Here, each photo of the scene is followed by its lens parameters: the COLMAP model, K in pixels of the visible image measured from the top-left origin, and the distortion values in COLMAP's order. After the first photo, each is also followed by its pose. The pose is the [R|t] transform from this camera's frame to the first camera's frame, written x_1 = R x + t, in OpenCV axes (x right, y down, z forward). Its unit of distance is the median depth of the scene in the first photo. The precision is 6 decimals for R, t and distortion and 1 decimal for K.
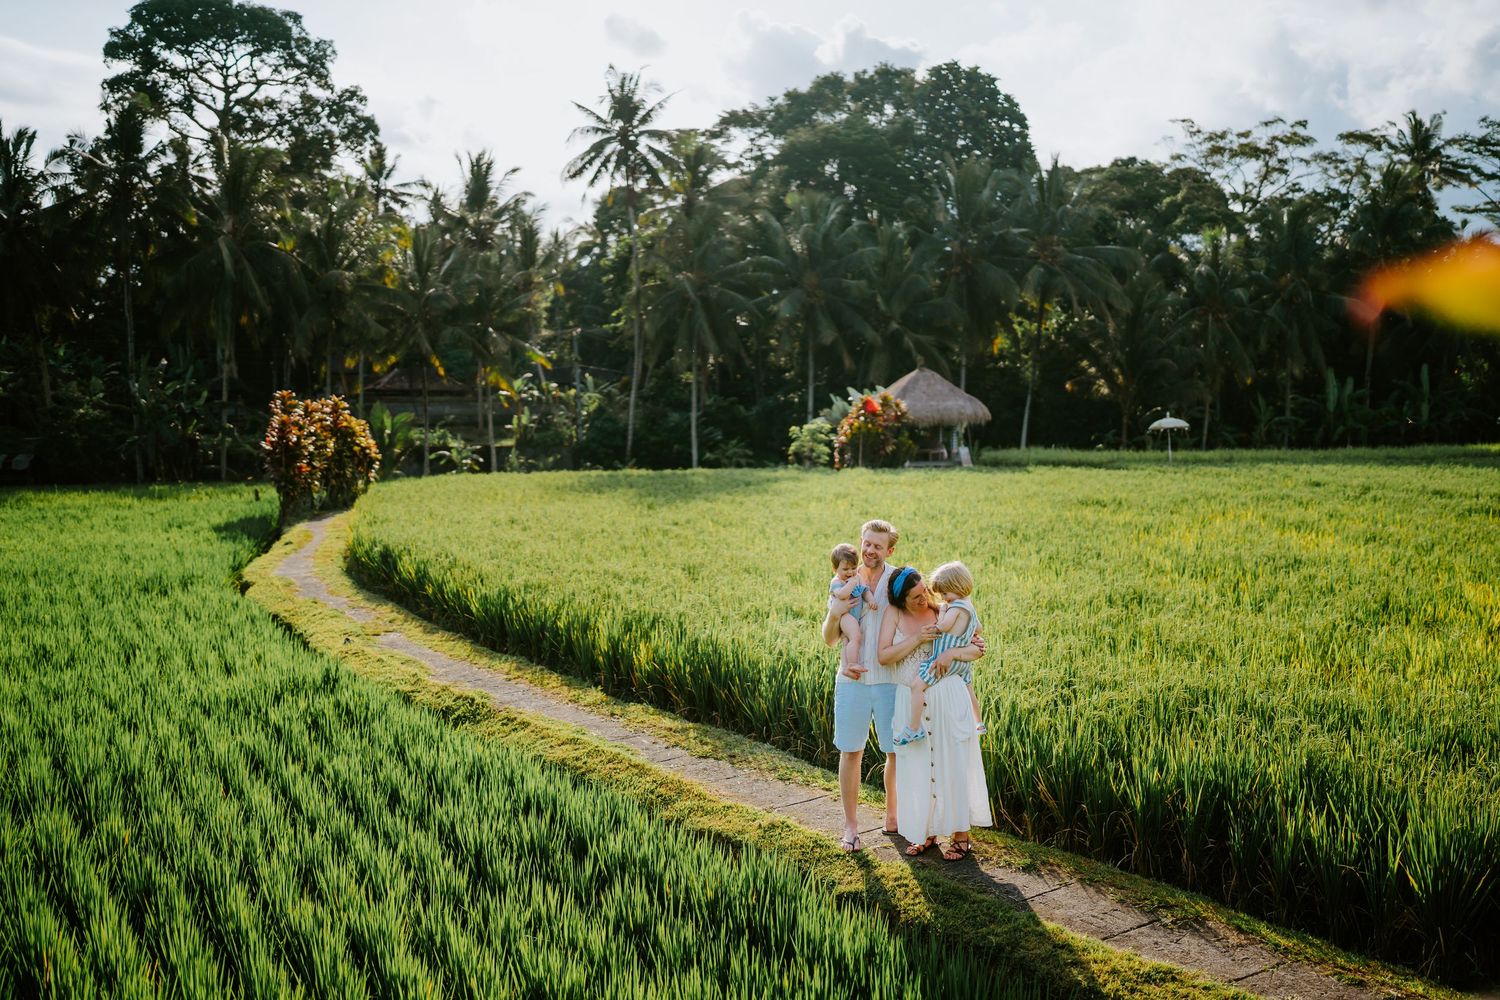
lens RADIAL K [[1480.8, 0, 737.7], [0, 1480.8, 501.7], [0, 0, 1]] dist [0.046663, 0.000000]
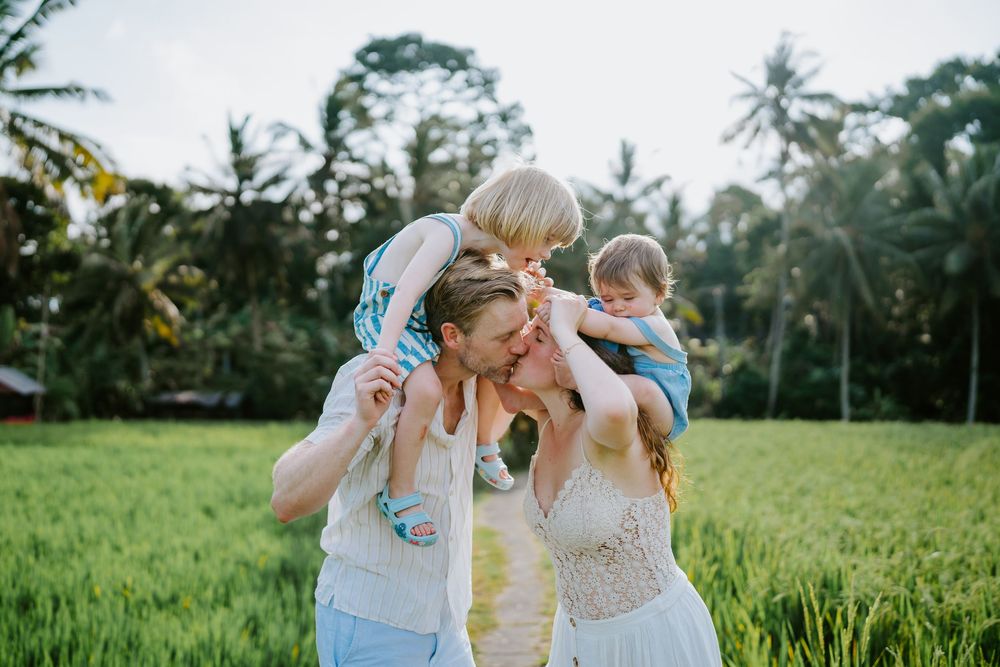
lens RADIAL K [[1031.2, 0, 490.2], [0, 1031.2, 337.2], [0, 0, 1]] dist [0.003412, 0.000000]
pose [[0.968482, 0.010622, -0.248858, -0.088855], [-0.036255, 0.994462, -0.098650, -0.003182], [0.246432, 0.104563, 0.963503, 0.268853]]
